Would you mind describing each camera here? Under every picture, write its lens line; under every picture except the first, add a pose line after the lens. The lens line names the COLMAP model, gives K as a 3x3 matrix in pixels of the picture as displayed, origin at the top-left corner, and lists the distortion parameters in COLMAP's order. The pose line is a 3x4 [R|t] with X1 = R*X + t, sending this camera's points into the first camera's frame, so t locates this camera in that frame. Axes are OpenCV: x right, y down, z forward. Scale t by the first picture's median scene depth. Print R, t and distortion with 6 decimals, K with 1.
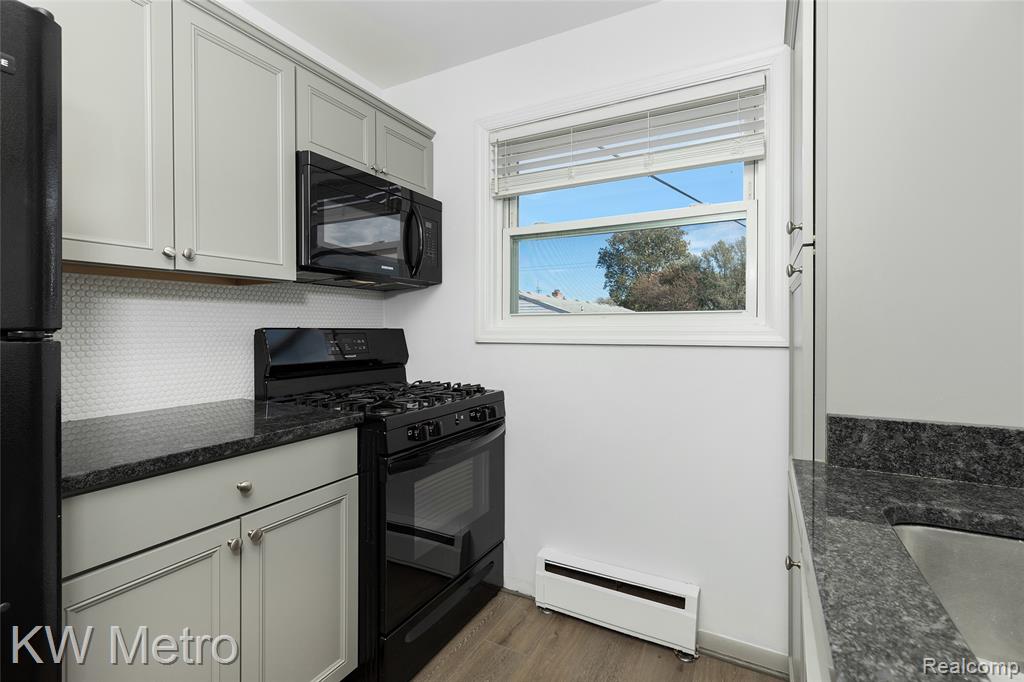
lens RADIAL K [[443.0, 0, 512.0], [0, 443.0, 329.0], [0, 0, 1]] dist [-0.002750, -0.000701]
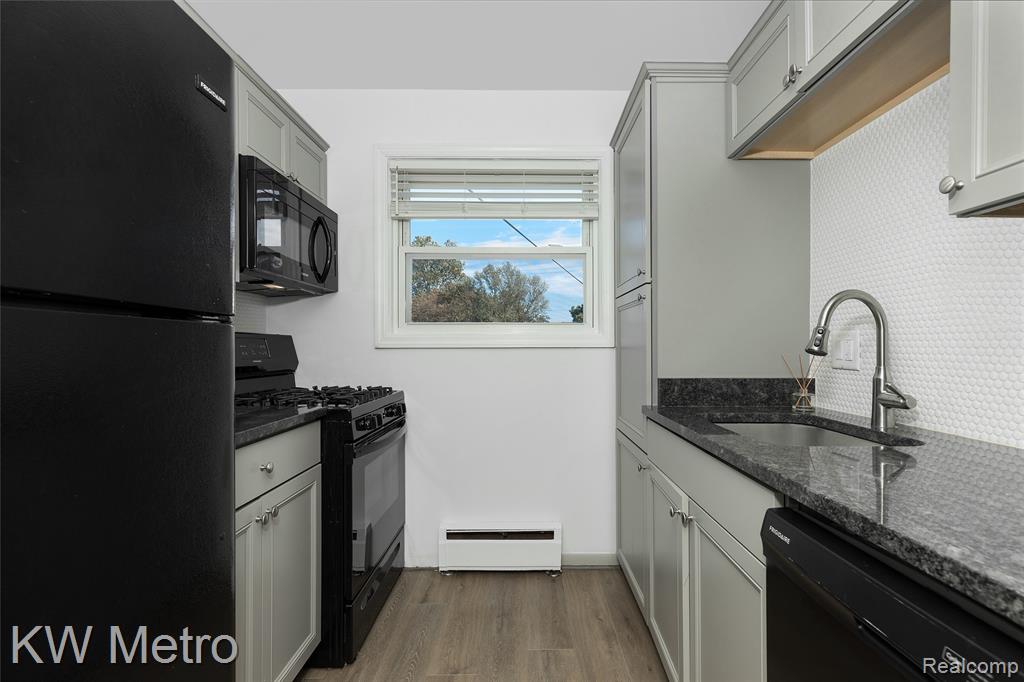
lens RADIAL K [[465.3, 0, 527.3], [0, 465.3, 341.9], [0, 0, 1]] dist [0.002946, 0.000209]
pose [[0.864209, 0.000010, 0.503134, -0.352218], [0.006724, 0.999910, -0.011569, 0.032446], [-0.503089, 0.013382, 0.864131, -0.184747]]
